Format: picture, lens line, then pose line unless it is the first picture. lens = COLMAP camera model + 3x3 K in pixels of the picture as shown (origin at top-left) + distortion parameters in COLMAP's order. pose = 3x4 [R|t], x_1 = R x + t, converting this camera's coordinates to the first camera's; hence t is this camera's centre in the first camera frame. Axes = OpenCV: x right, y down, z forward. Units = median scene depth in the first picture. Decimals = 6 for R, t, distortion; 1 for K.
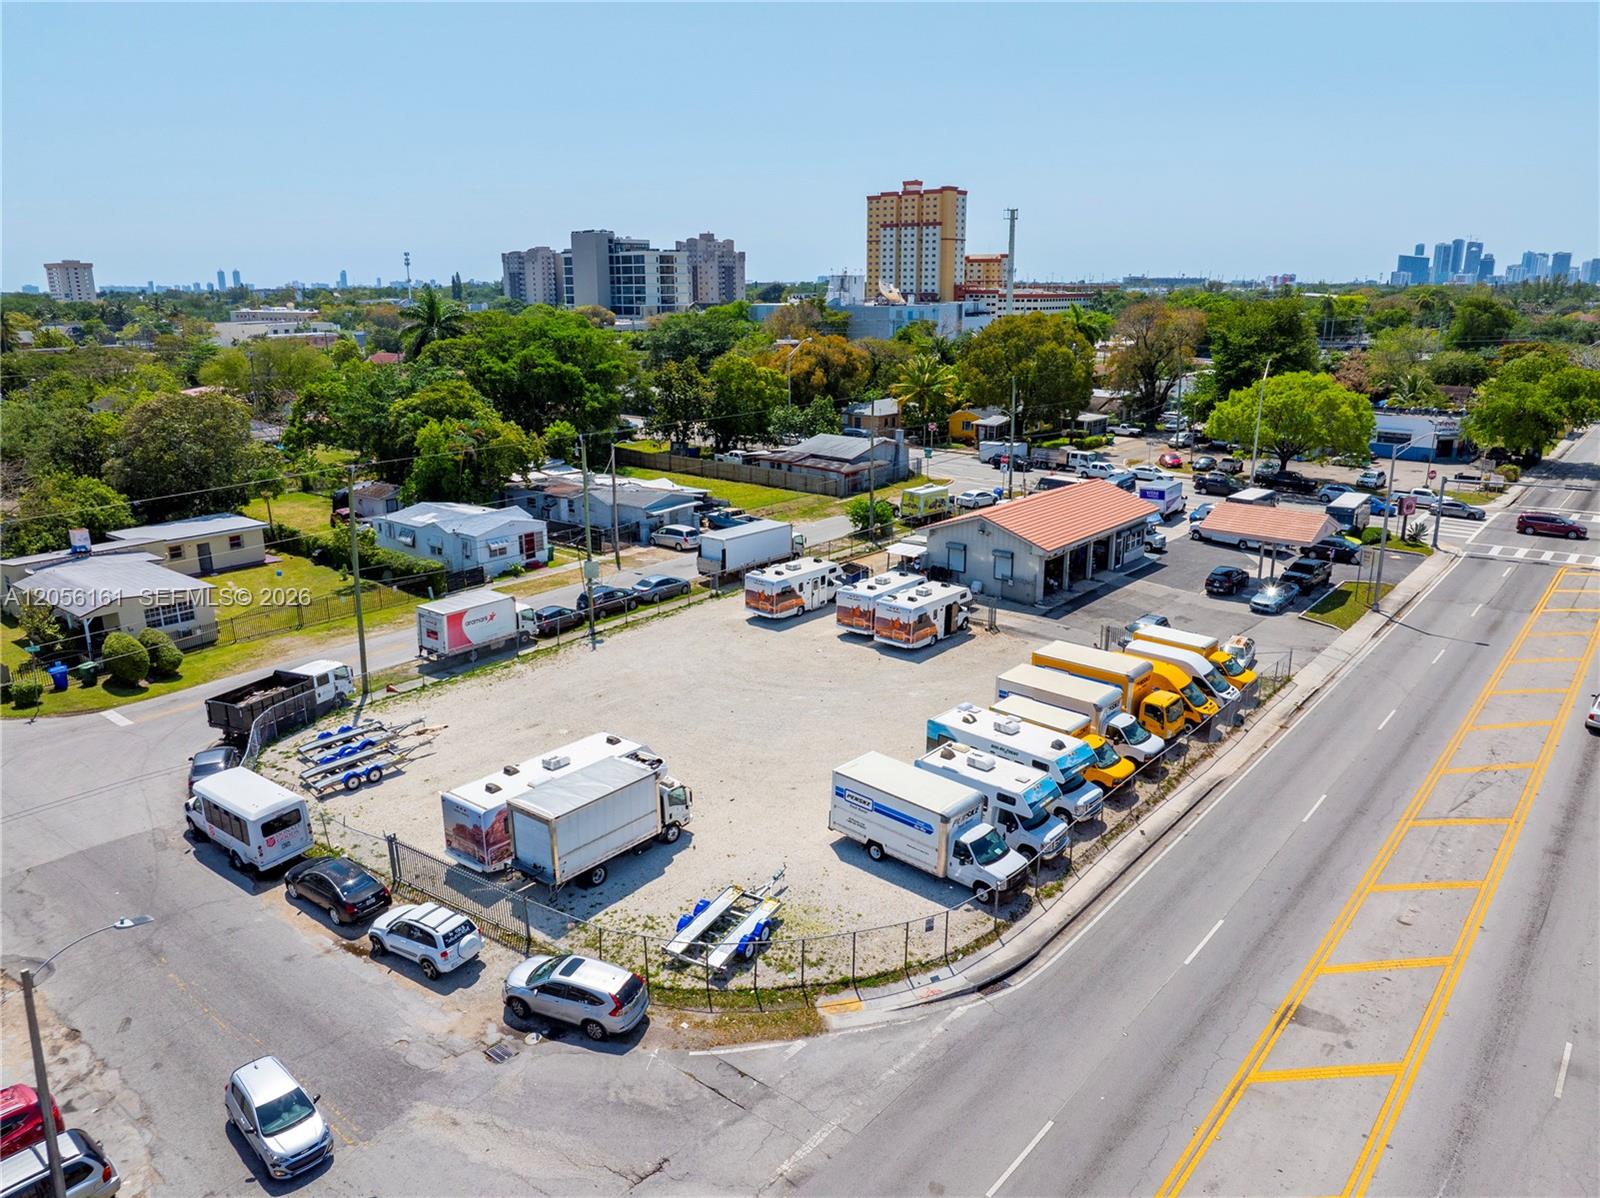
lens RADIAL K [[1126.7, 0, 800.0], [0, 1126.7, 600.0], [0, 0, 1]] dist [-0.038856, 0.001519]
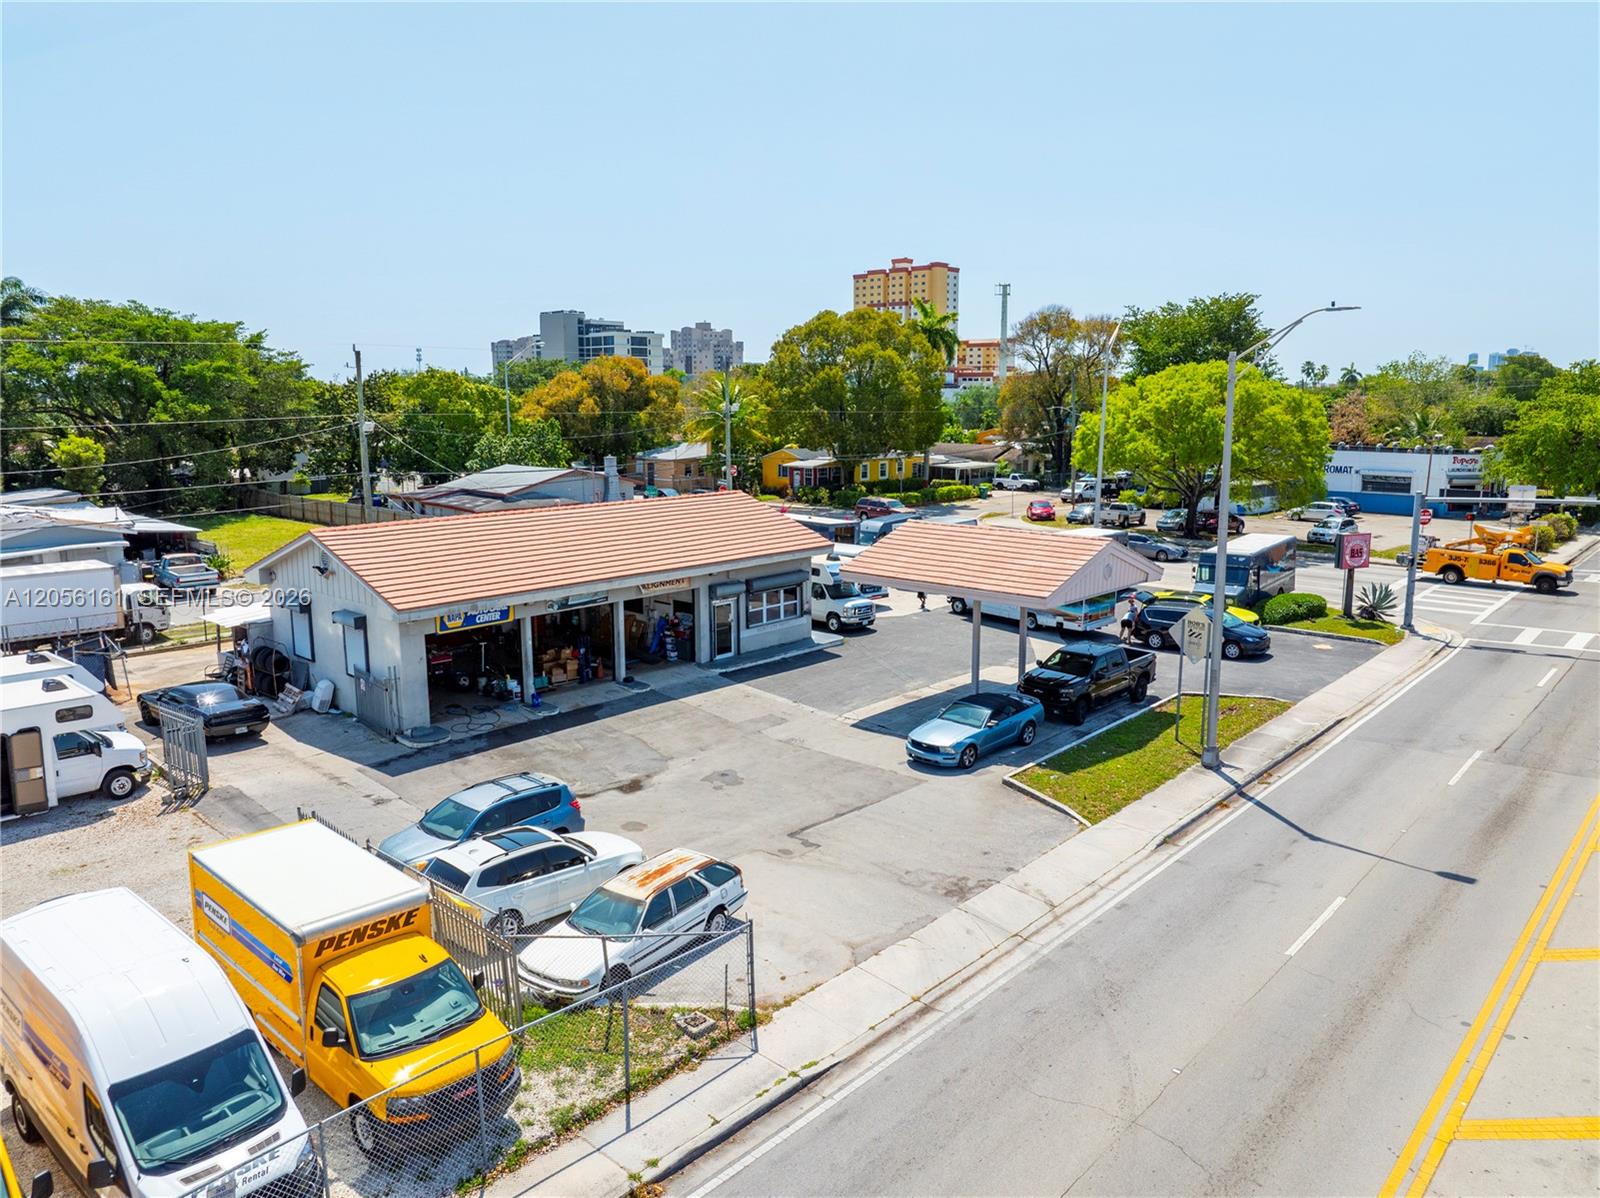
lens RADIAL K [[1126.7, 0, 798.0], [0, 1126.7, 599.9], [0, 0, 1]] dist [-0.038856, 0.001519]
pose [[0.998824, 0.010707, -0.047278, 0.188235], [-0.015120, 0.995458, -0.093992, -0.004907], [0.046057, 0.094596, 0.994450, 0.284067]]
